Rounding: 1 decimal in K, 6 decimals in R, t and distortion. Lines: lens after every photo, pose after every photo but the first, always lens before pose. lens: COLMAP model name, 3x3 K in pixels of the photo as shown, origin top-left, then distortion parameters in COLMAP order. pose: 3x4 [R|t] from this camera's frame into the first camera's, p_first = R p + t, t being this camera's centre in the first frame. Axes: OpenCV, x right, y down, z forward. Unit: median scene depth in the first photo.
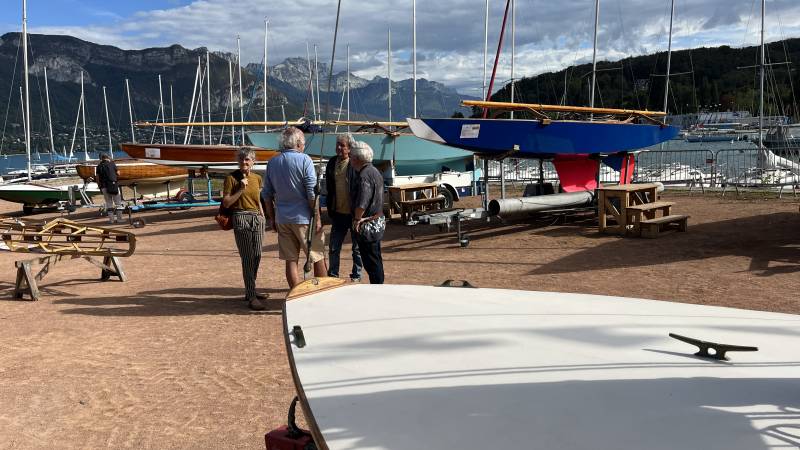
lens RADIAL K [[611.1, 0, 398.7], [0, 611.1, 224.7], [0, 0, 1]] dist [0.065704, -0.080423]
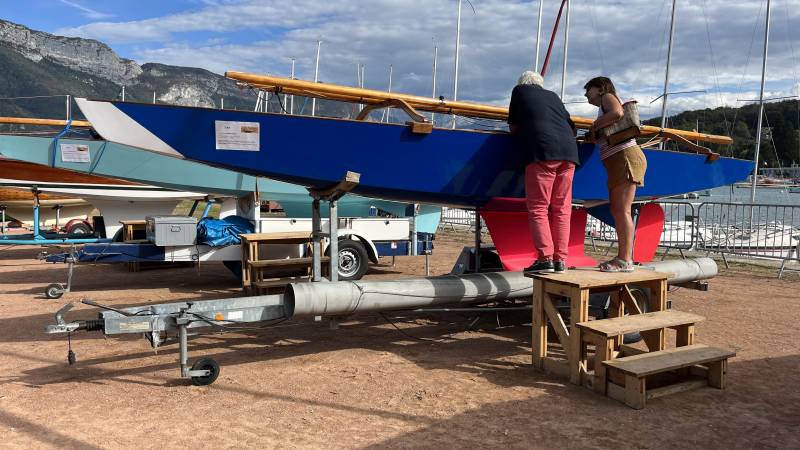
lens RADIAL K [[611.1, 0, 407.9], [0, 611.1, 225.3], [0, 0, 1]] dist [0.065704, -0.080423]
pose [[0.987465, 0.062468, -0.144954, 0.128409], [-0.070633, 0.996153, -0.051877, -0.027681], [0.141156, 0.061465, 0.988078, 0.221947]]
